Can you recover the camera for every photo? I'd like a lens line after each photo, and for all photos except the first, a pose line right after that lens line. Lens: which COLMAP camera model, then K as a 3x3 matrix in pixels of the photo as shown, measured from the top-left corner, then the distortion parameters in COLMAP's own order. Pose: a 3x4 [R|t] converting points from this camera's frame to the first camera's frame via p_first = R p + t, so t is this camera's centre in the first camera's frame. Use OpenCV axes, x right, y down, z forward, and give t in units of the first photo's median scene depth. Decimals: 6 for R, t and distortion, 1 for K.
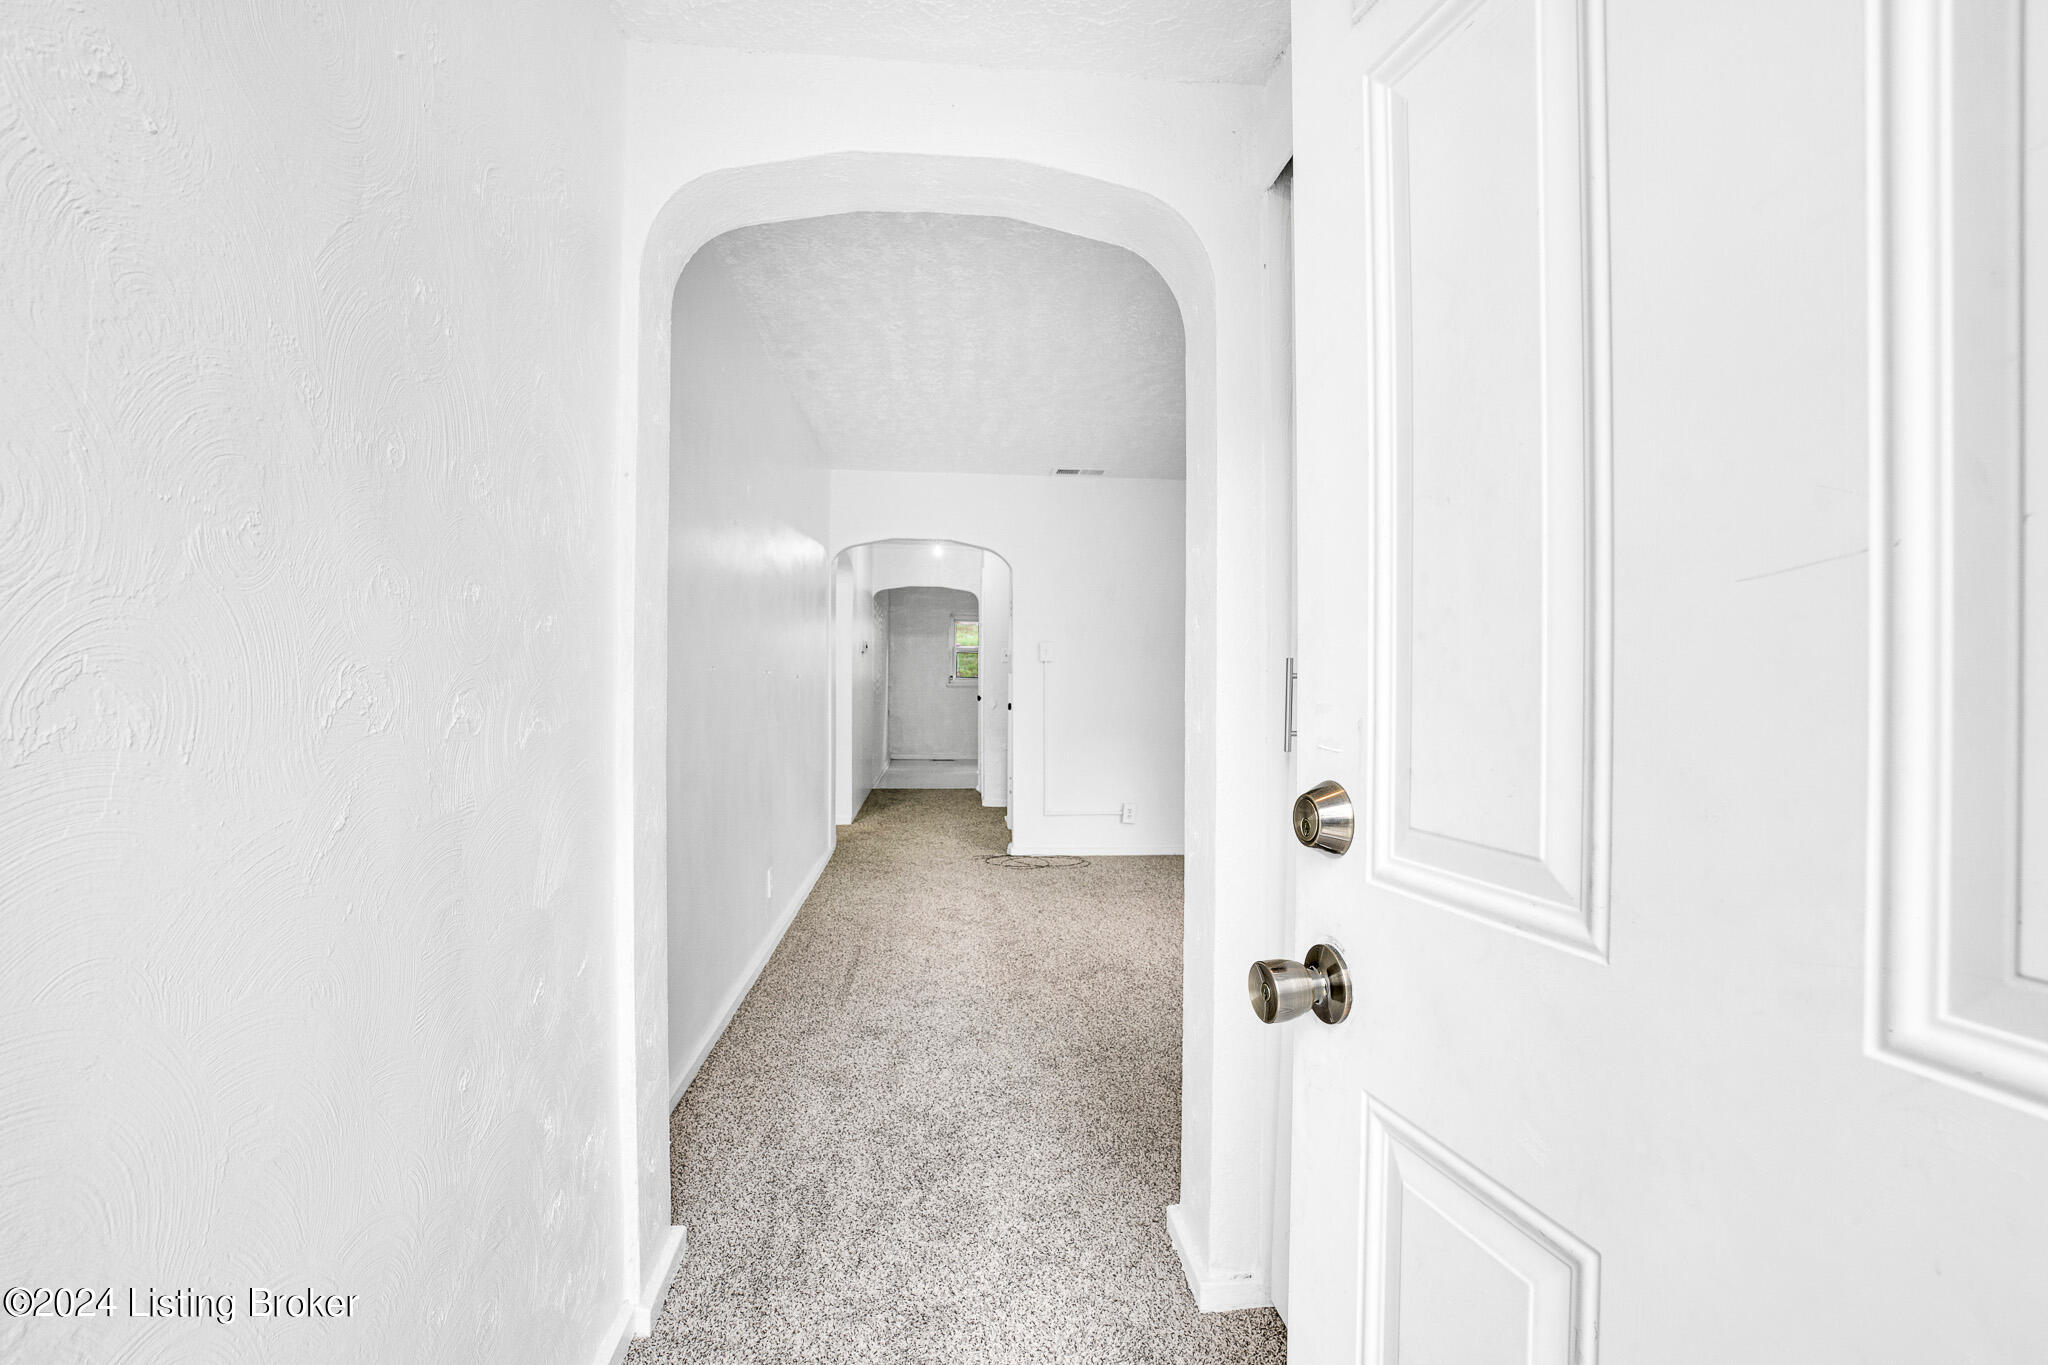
lens RADIAL K [[961.8, 0, 1024.0], [0, 961.8, 682.5], [0, 0, 1]] dist [-0.059538, 0.022077]
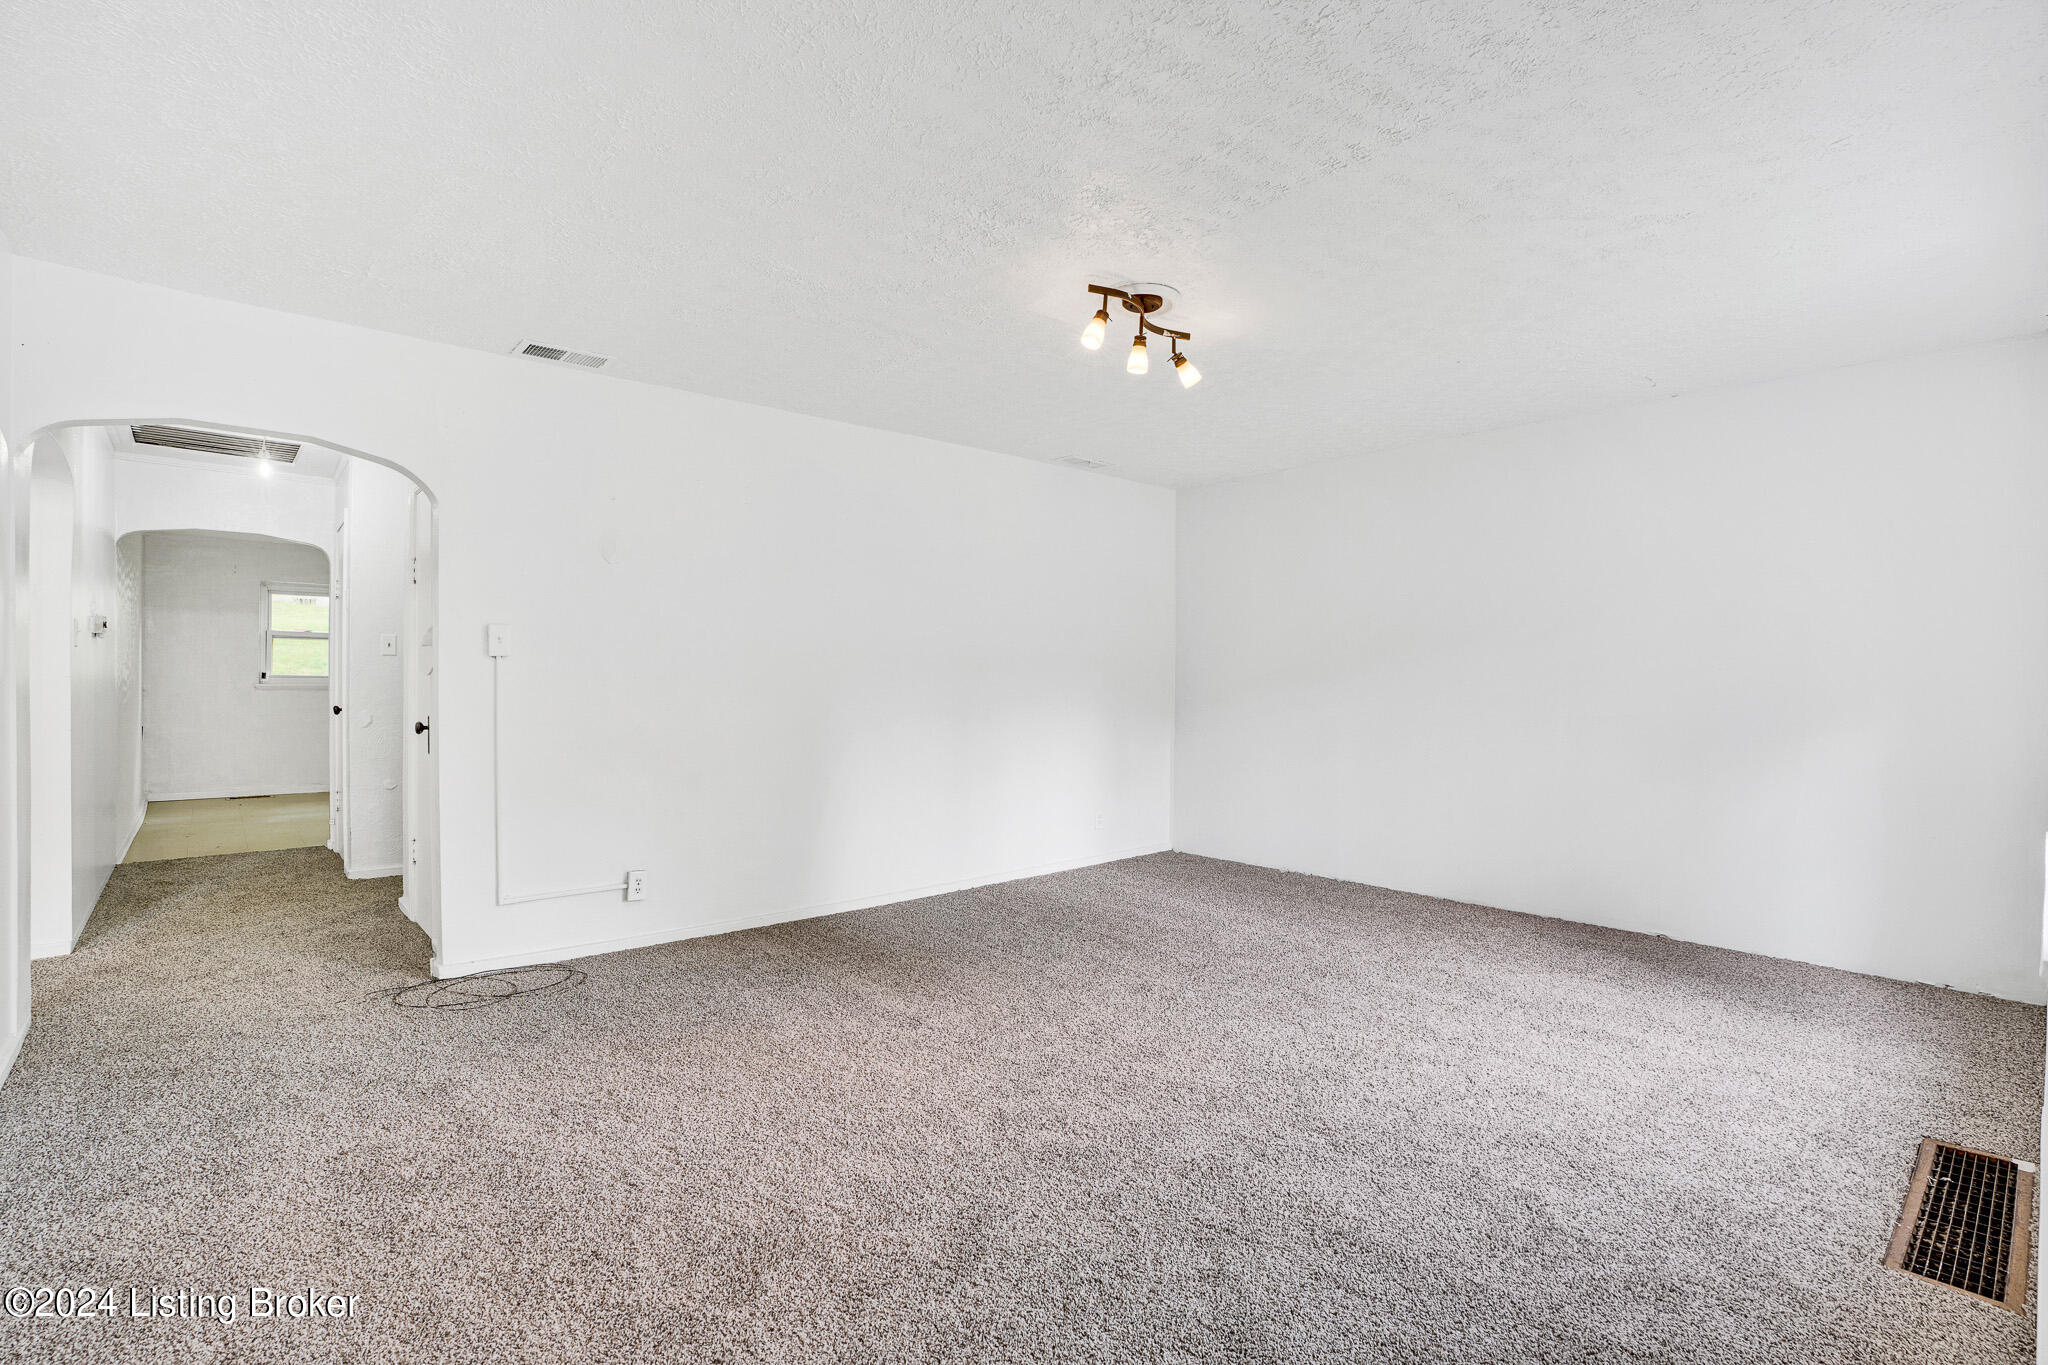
lens RADIAL K [[961.8, 0, 1024.0], [0, 961.8, 682.5], [0, 0, 1]] dist [-0.059538, 0.022077]
pose [[0.807658, -0.003466, 0.589640, -0.048529], [-0.000175, 0.999981, 0.006117, -0.006711], [-0.589651, -0.005044, 0.807643, 0.241062]]
